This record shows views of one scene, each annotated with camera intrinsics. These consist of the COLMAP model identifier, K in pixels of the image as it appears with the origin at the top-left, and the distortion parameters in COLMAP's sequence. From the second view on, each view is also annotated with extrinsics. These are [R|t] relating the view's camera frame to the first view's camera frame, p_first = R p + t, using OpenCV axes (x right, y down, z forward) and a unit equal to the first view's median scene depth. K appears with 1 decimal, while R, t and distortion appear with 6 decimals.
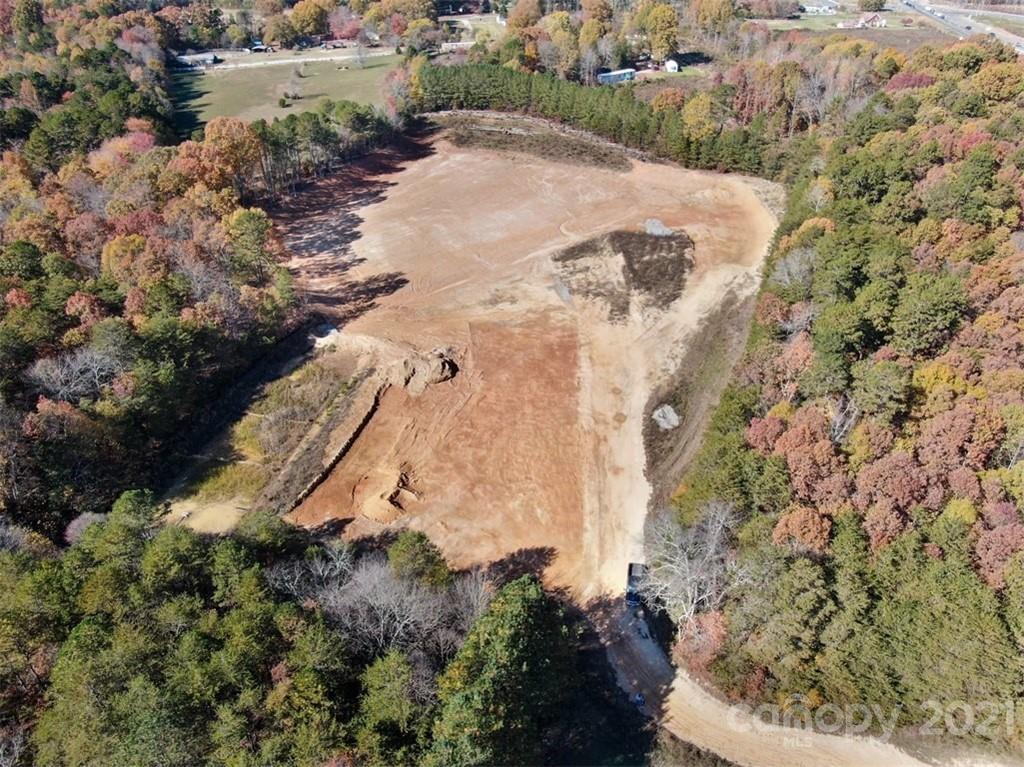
lens RADIAL K [[728.7, 0, 513.7], [0, 728.7, 381.8], [0, 0, 1]] dist [-0.025361, 0.011017]
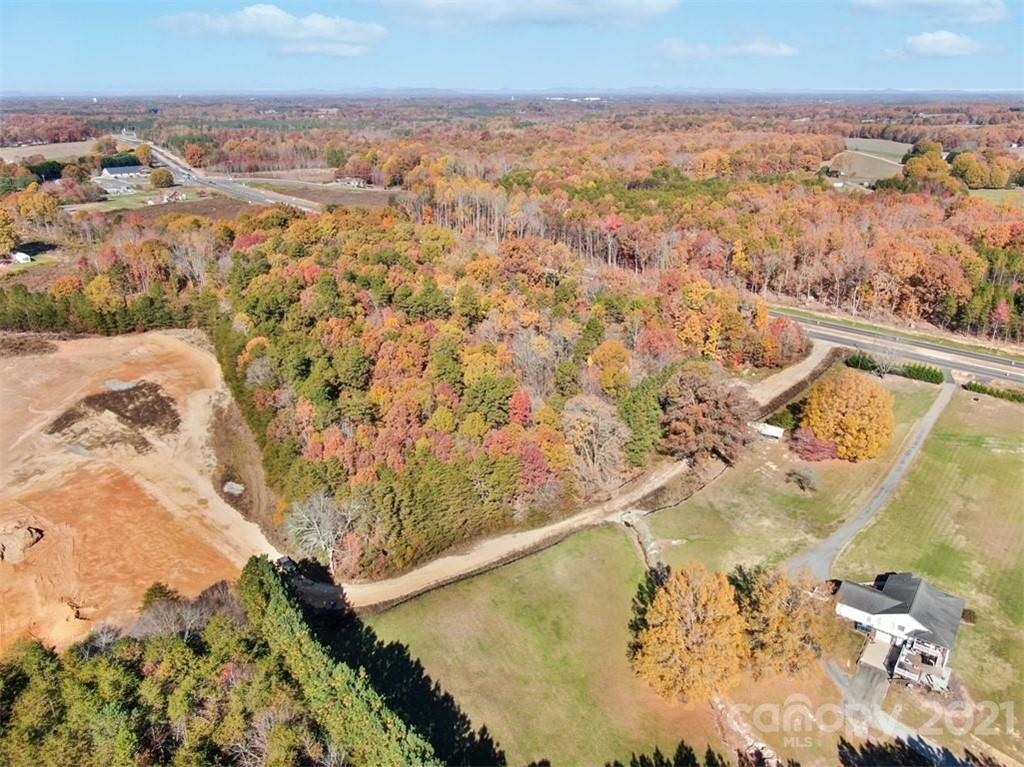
lens RADIAL K [[728.7, 0, 513.7], [0, 728.7, 381.8], [0, 0, 1]] dist [-0.025361, 0.011017]
pose [[0.626711, -0.278270, 0.727873, -0.297339], [0.415081, 0.909734, -0.009595, 0.071715], [-0.659501, 0.308139, 0.685645, -0.273260]]
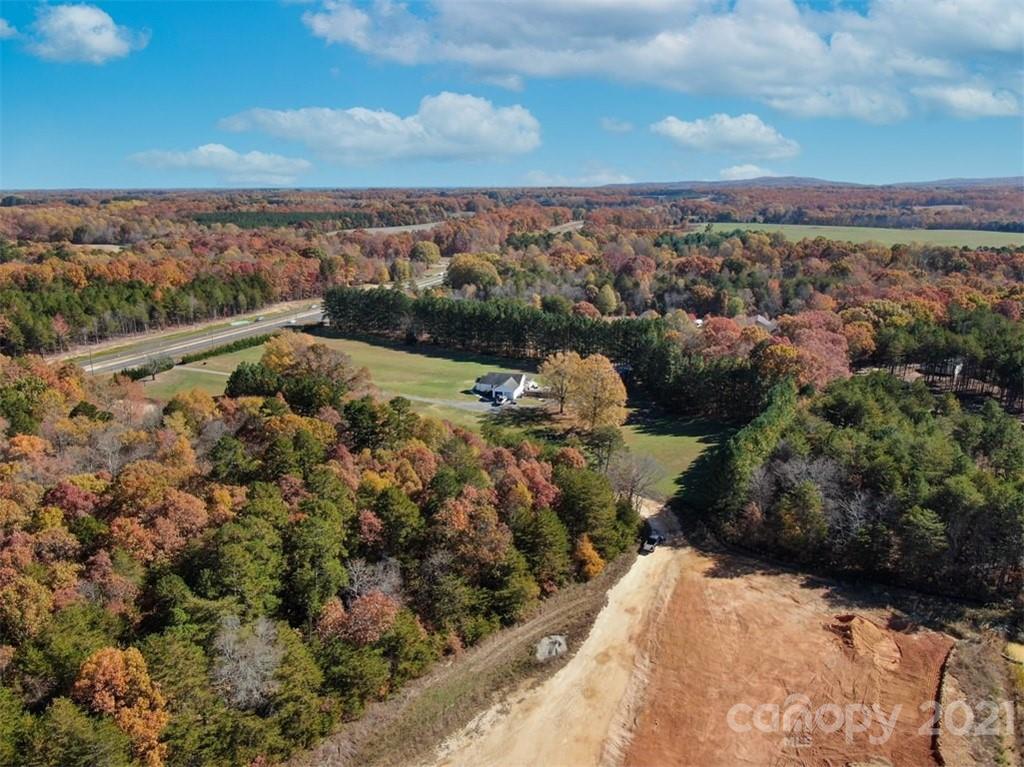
lens RADIAL K [[728.7, 0, 513.7], [0, 728.7, 381.8], [0, 0, 1]] dist [-0.025361, 0.011017]
pose [[-0.955103, -0.068242, 0.288309, 0.016643], [0.167969, 0.676893, 0.716661, -0.572779], [-0.244061, 0.732911, -0.635040, 0.954538]]
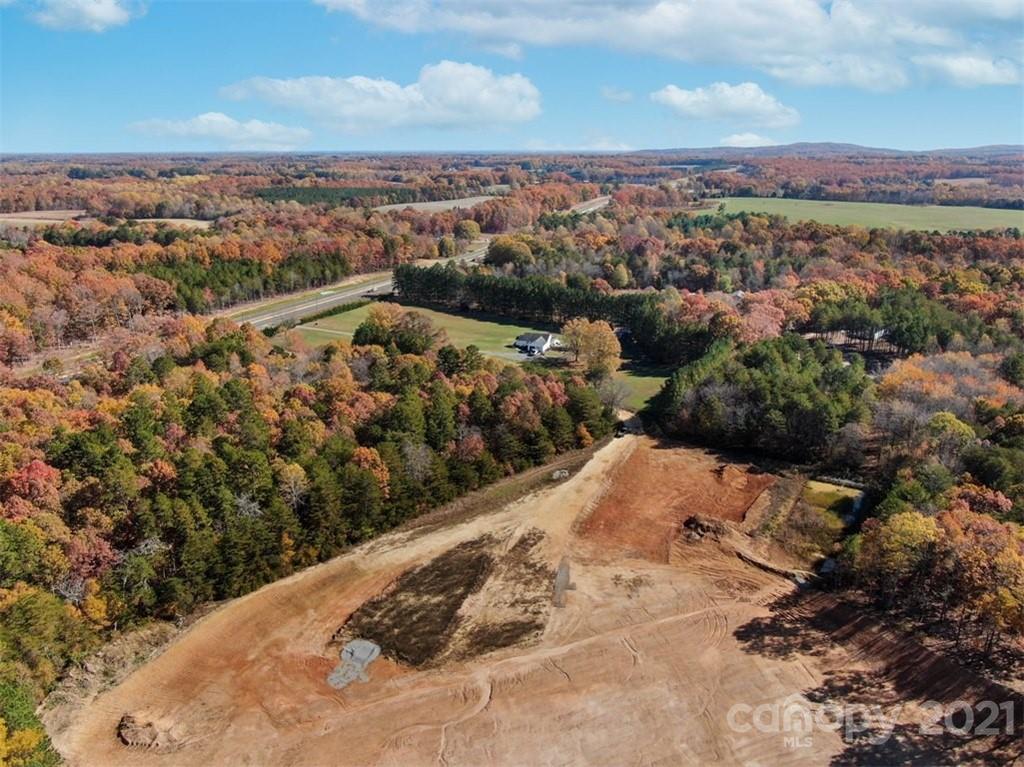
lens RADIAL K [[728.7, 0, 513.7], [0, 728.7, 381.8], [0, 0, 1]] dist [-0.025361, 0.011017]
pose [[-0.941654, -0.095326, 0.322802, -0.146962], [0.188489, 0.645217, 0.740383, -0.957112], [-0.278855, 0.758029, -0.589603, 1.325131]]
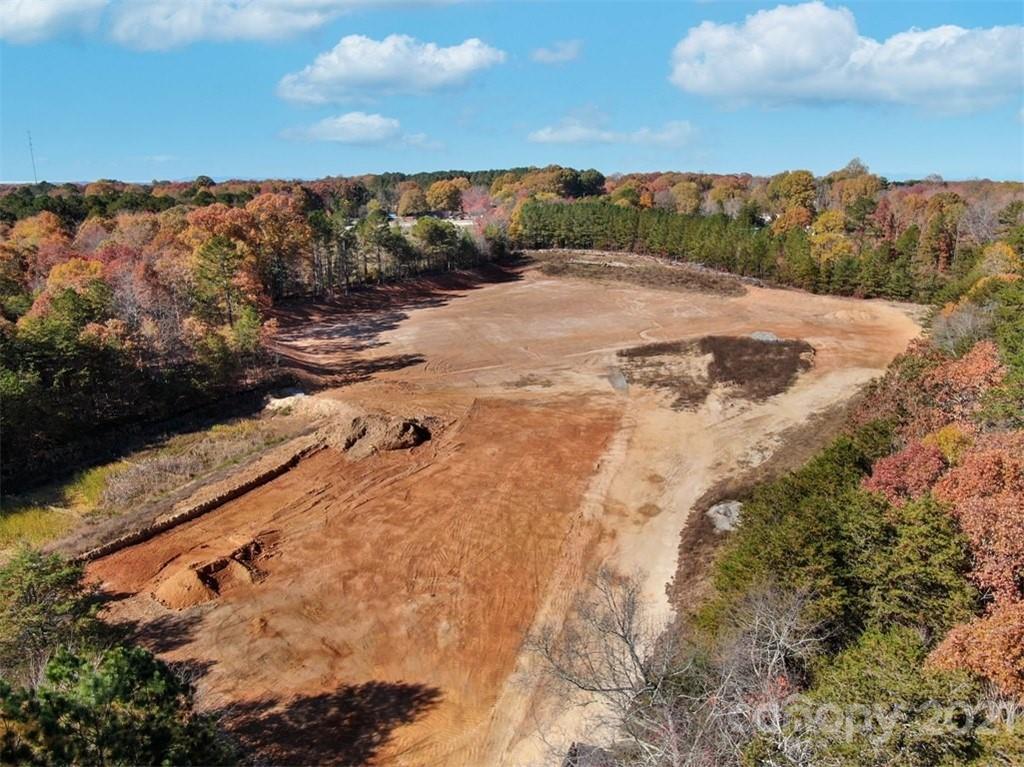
lens RADIAL K [[728.7, 0, 513.7], [0, 728.7, 381.8], [0, 0, 1]] dist [-0.025361, 0.011017]
pose [[0.977077, 0.058645, -0.204651, 0.109772], [-0.116795, 0.951388, -0.284991, 0.094177], [0.177989, 0.302361, 0.936428, 0.285556]]
